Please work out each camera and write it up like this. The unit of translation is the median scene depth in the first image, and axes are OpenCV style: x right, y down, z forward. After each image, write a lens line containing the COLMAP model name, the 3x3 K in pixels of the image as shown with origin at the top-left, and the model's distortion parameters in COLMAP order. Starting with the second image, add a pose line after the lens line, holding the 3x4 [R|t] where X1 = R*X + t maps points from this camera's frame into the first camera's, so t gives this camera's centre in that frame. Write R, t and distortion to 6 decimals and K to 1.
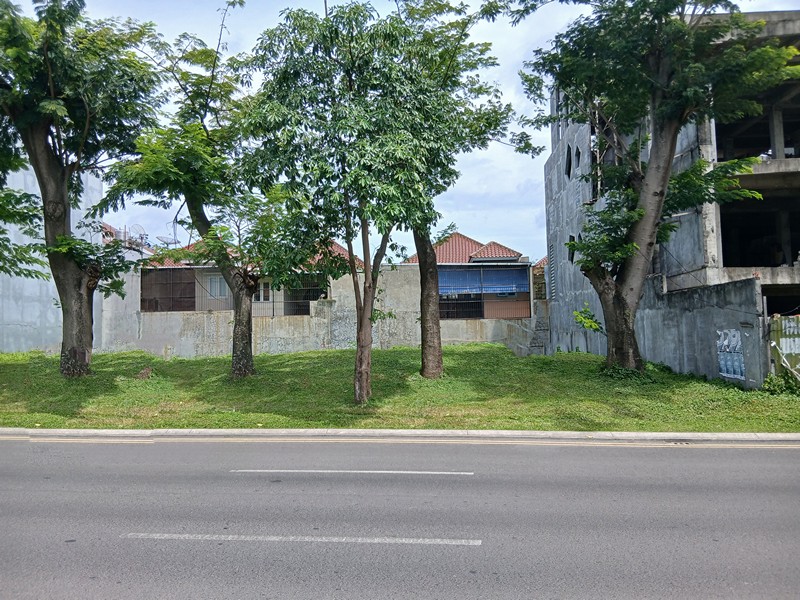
lens RADIAL K [[586.0, 0, 397.8], [0, 586.0, 302.6], [0, 0, 1]] dist [0.077917, -0.131194]
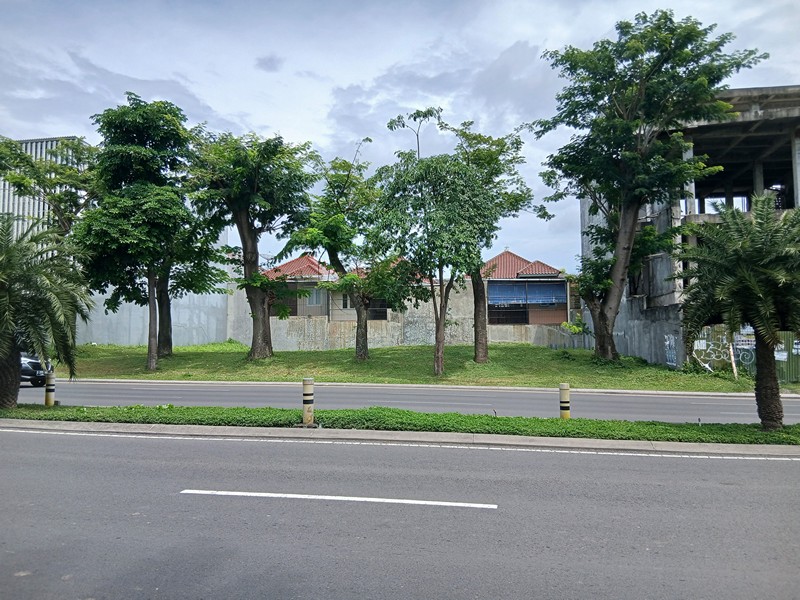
lens RADIAL K [[585.3, 0, 400.0], [0, 585.3, 300.0], [0, 0, 1]] dist [0.084394, -0.136746]
pose [[0.995459, 0.005750, -0.095020, -0.010474], [-0.006592, 0.999942, -0.008559, -0.026511], [0.094965, 0.009147, 0.995439, -0.594248]]
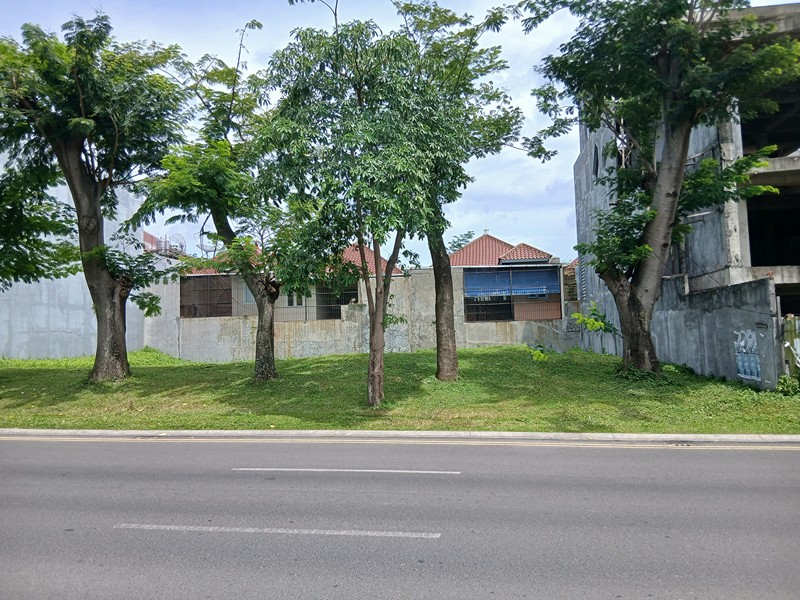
lens RADIAL K [[585.3, 0, 400.0], [0, 585.3, 300.0], [0, 0, 1]] dist [0.084394, -0.136746]
pose [[0.997815, -0.013606, -0.064652, 0.044054], [0.013059, 0.999875, -0.008886, -0.003421], [0.064764, 0.008023, 0.997868, -0.022340]]
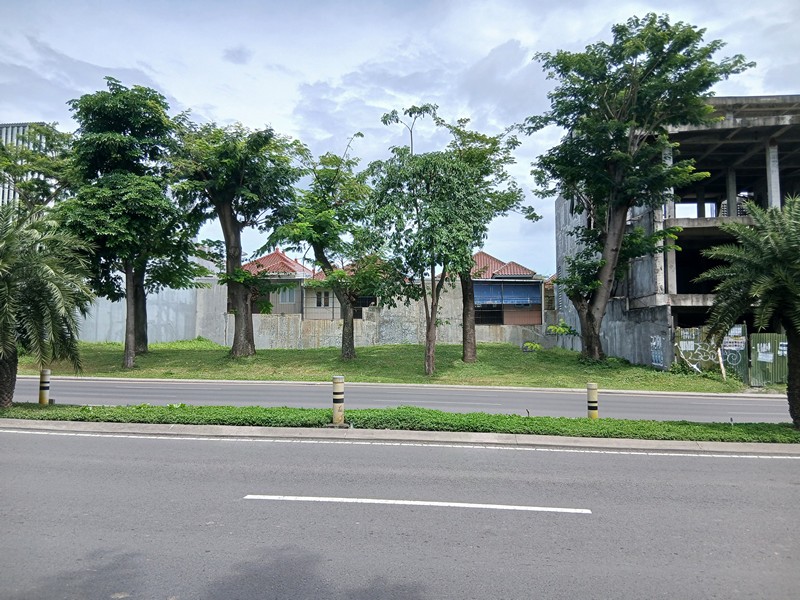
lens RADIAL K [[585.3, 0, 400.0], [0, 585.3, 300.0], [0, 0, 1]] dist [0.084394, -0.136746]
pose [[0.999387, 0.019004, -0.029389, -0.084897], [-0.019276, 0.999774, -0.008979, -0.021572], [0.029212, 0.009540, 0.999528, -0.577378]]
